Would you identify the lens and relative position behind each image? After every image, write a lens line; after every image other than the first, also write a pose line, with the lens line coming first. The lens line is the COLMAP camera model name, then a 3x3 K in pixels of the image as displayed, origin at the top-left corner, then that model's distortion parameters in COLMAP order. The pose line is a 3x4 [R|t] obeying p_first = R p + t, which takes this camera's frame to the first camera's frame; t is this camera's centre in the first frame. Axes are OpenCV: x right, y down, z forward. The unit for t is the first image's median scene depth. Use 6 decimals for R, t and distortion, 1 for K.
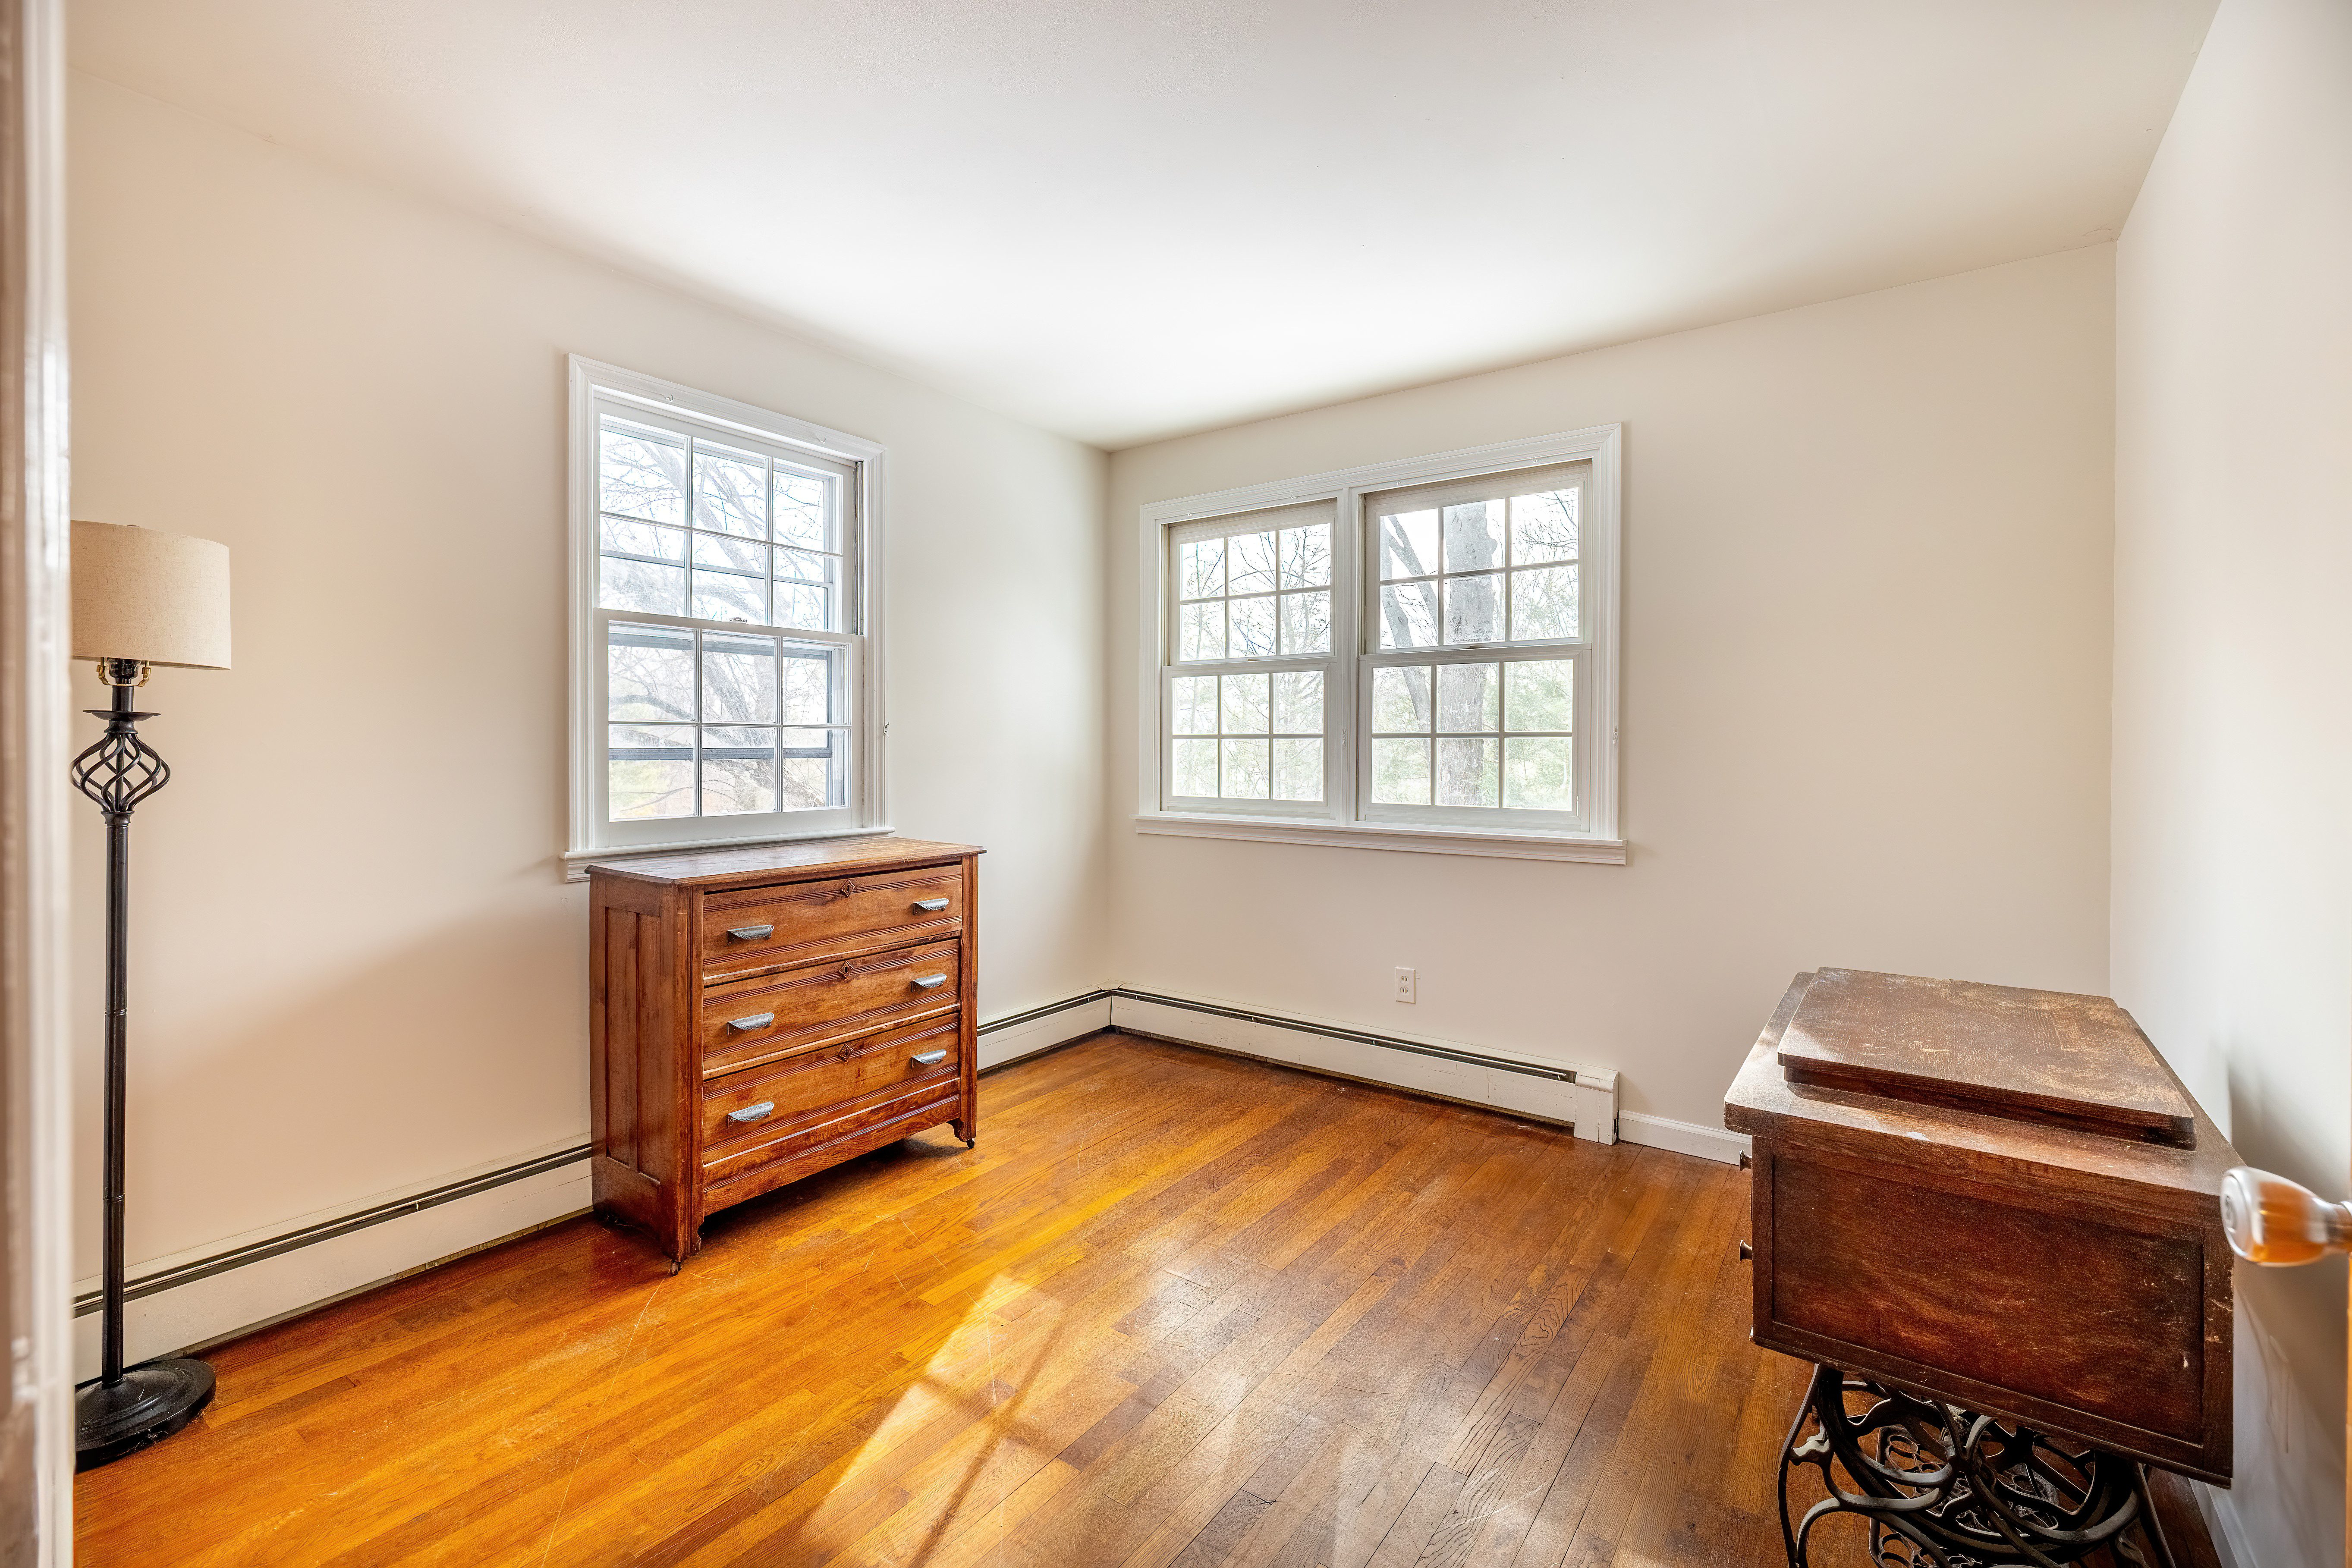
lens RADIAL K [[989.5, 0, 1178.6], [0, 989.5, 766.1], [0, 0, 1]] dist [0.000006, -0.000070]
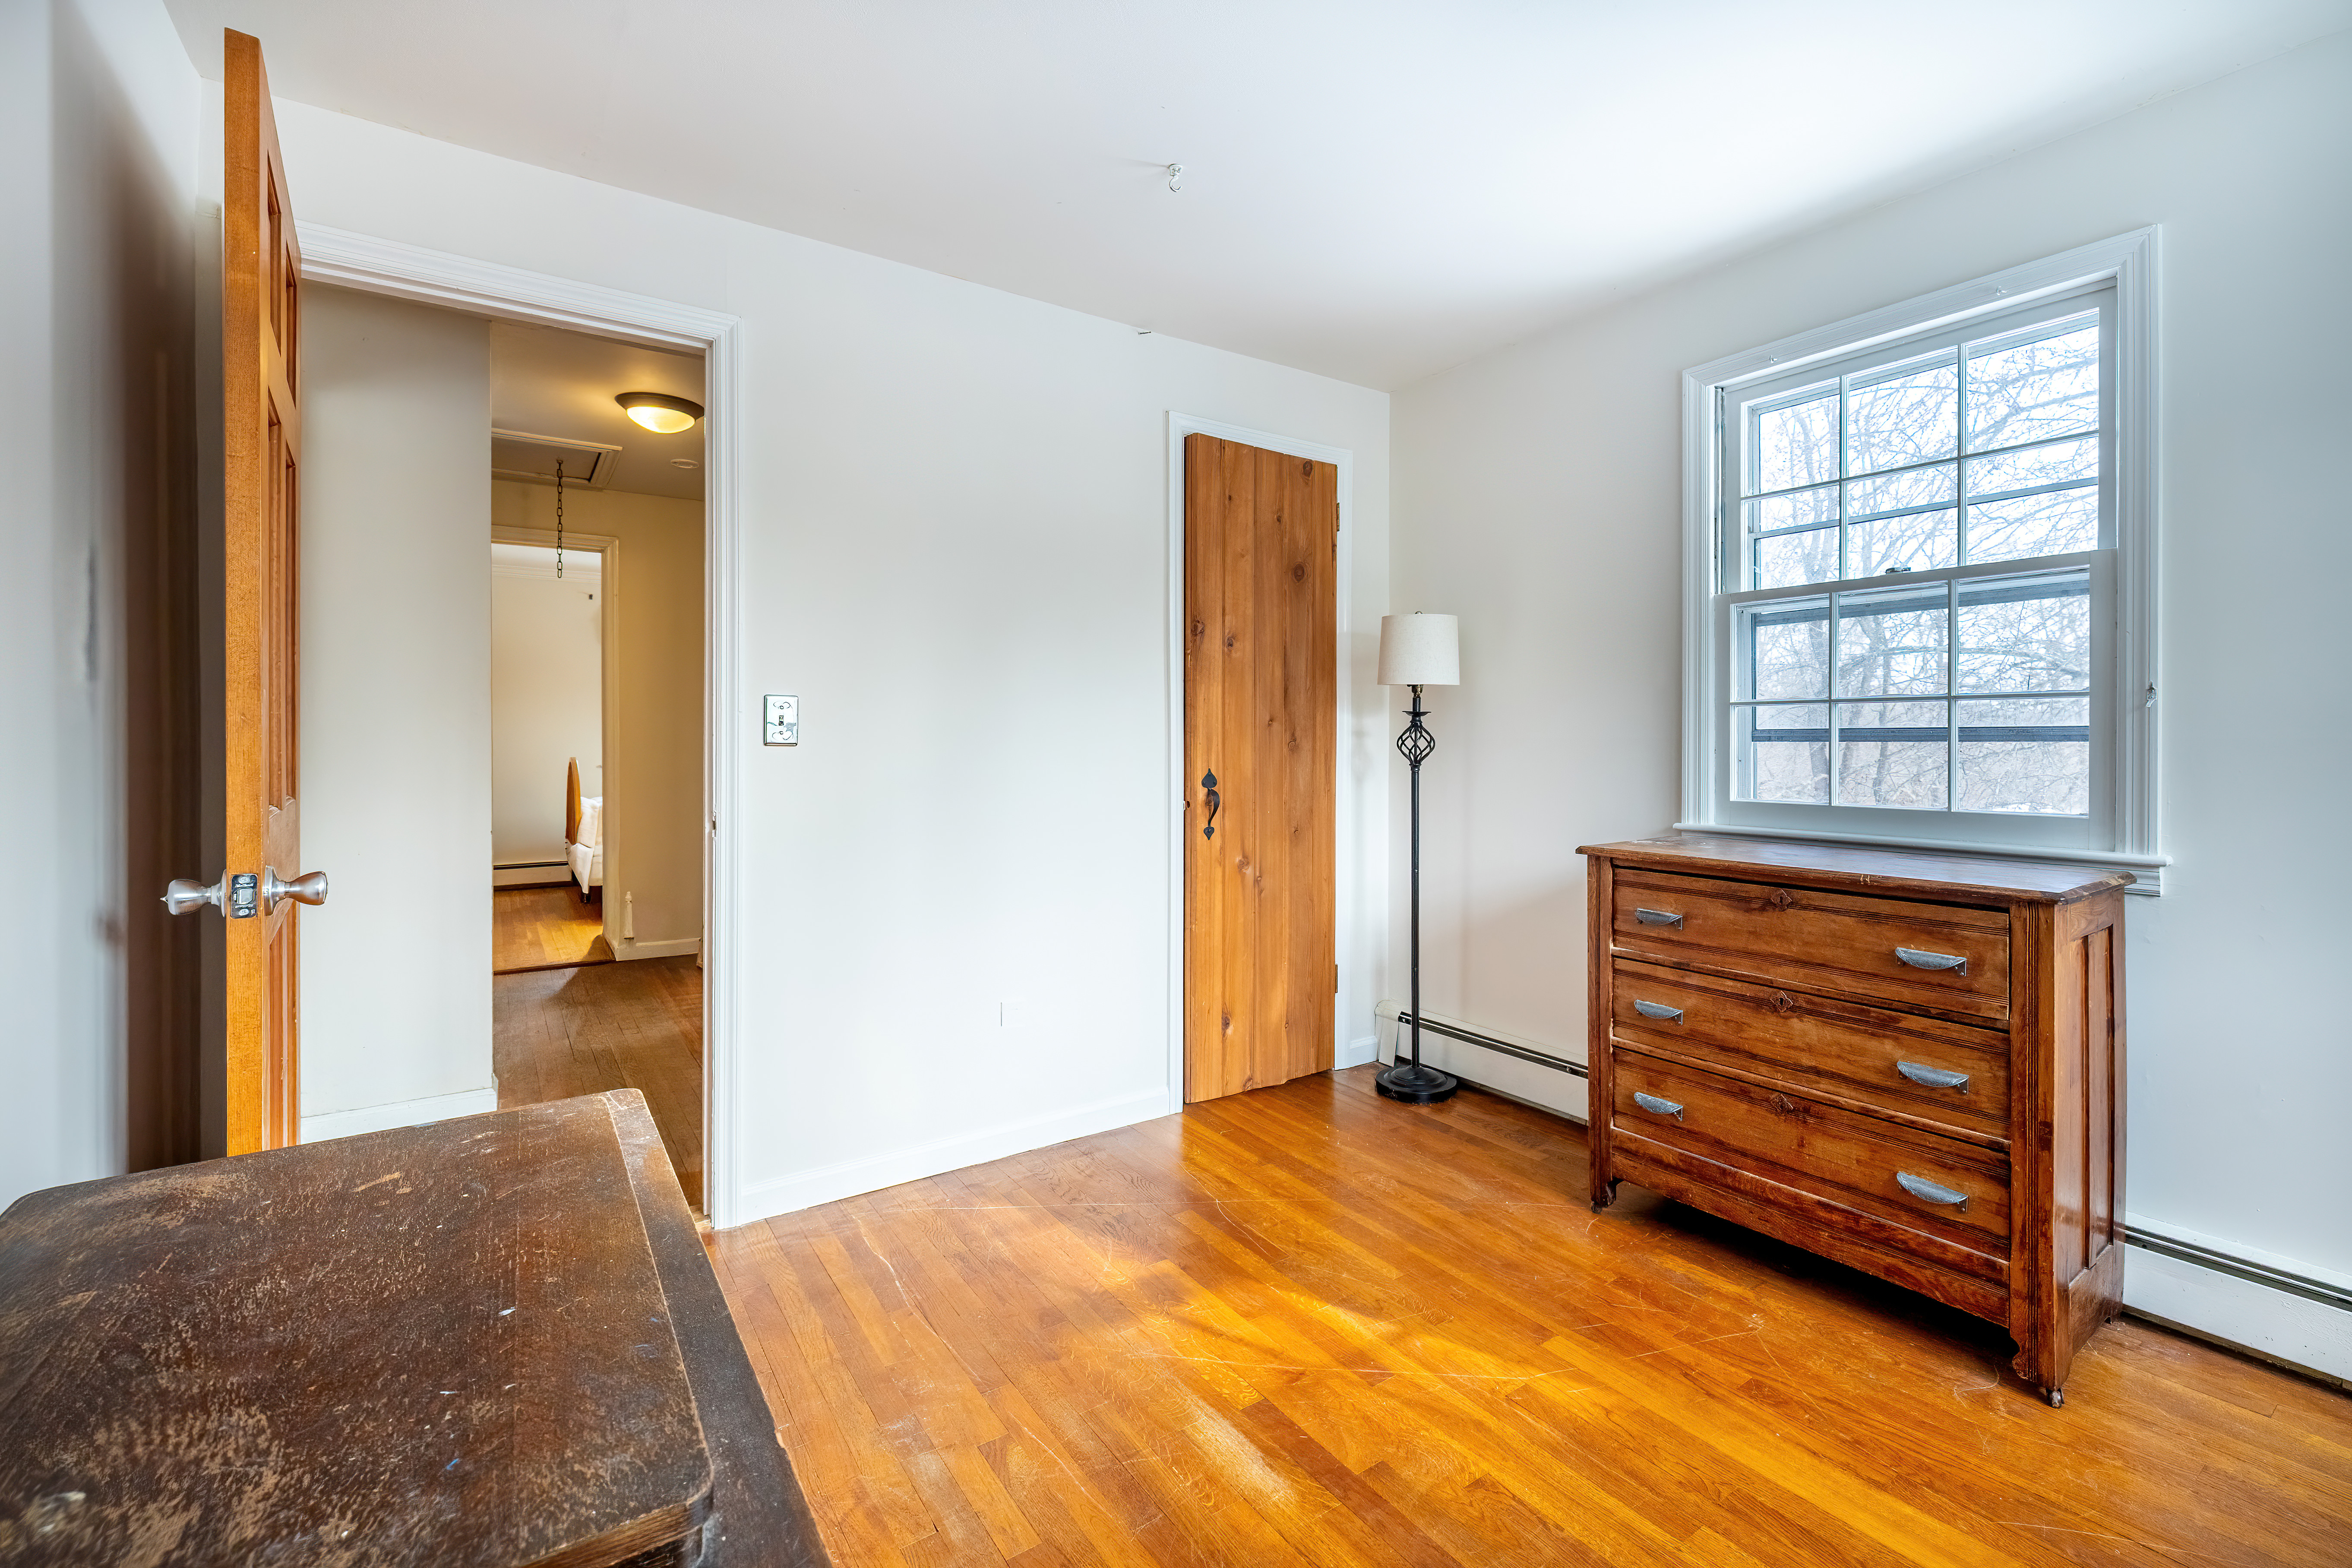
lens RADIAL K [[989.6, 0, 1196.2], [0, 989.6, 737.7], [0, 0, 1]] dist [0.000006, -0.000070]
pose [[-0.309624, -0.002578, -0.950856, 0.584950], [-0.018163, 0.999830, 0.003204, -0.001976], [0.950686, 0.018262, -0.309618, 0.809474]]
